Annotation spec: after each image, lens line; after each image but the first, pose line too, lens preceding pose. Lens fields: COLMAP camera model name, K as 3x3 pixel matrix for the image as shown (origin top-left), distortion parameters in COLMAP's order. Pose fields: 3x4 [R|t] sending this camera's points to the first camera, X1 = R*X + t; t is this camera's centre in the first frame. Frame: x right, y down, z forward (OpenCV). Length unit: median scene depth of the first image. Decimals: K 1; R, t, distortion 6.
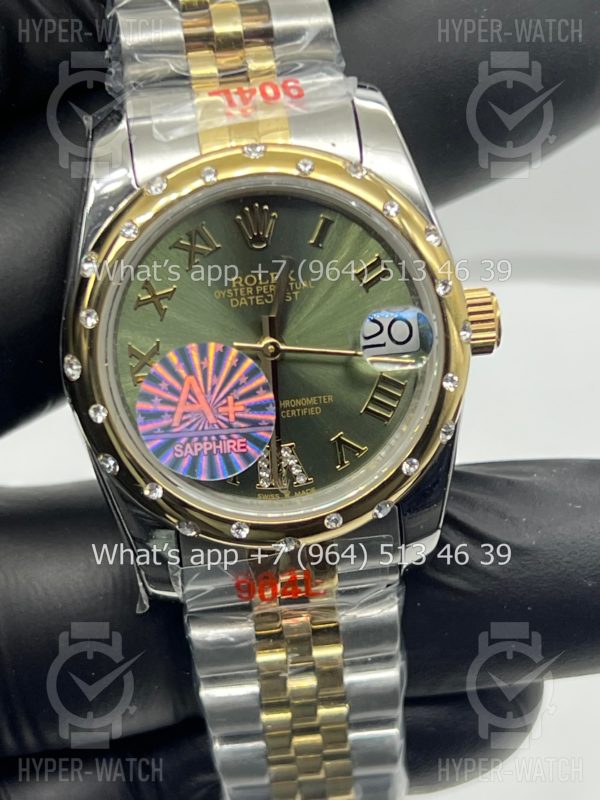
lens RADIAL K [[1854.1, 0, 291.6], [0, 1854.1, 401.2], [0, 0, 1]] dist [0.235757, 0.000000]
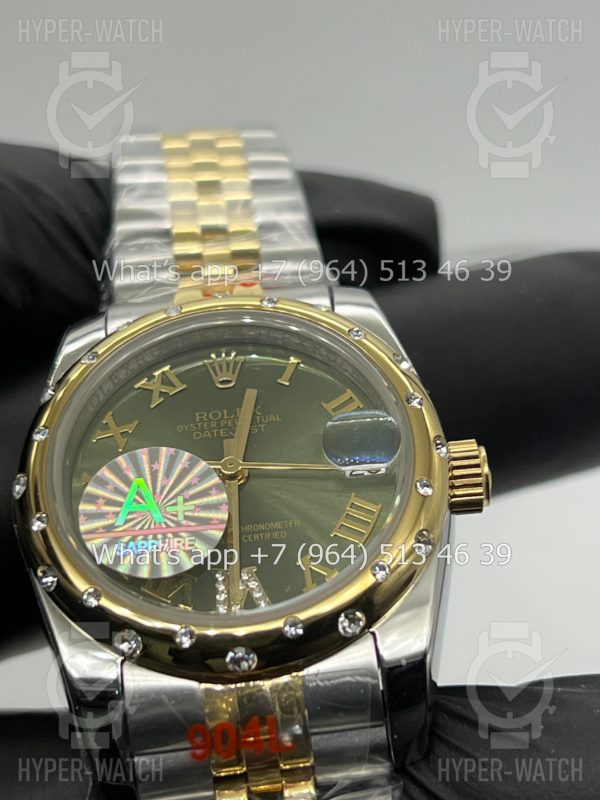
lens RADIAL K [[1854.1, 0, 298.1], [0, 1854.1, 401.7], [0, 0, 1]] dist [0.235757, 0.000000]
pose [[0.988208, -0.068781, -0.136798, 0.152237], [-0.027547, 0.798987, -0.600718, 0.505286], [0.150618, 0.597402, 0.787670, 0.245038]]
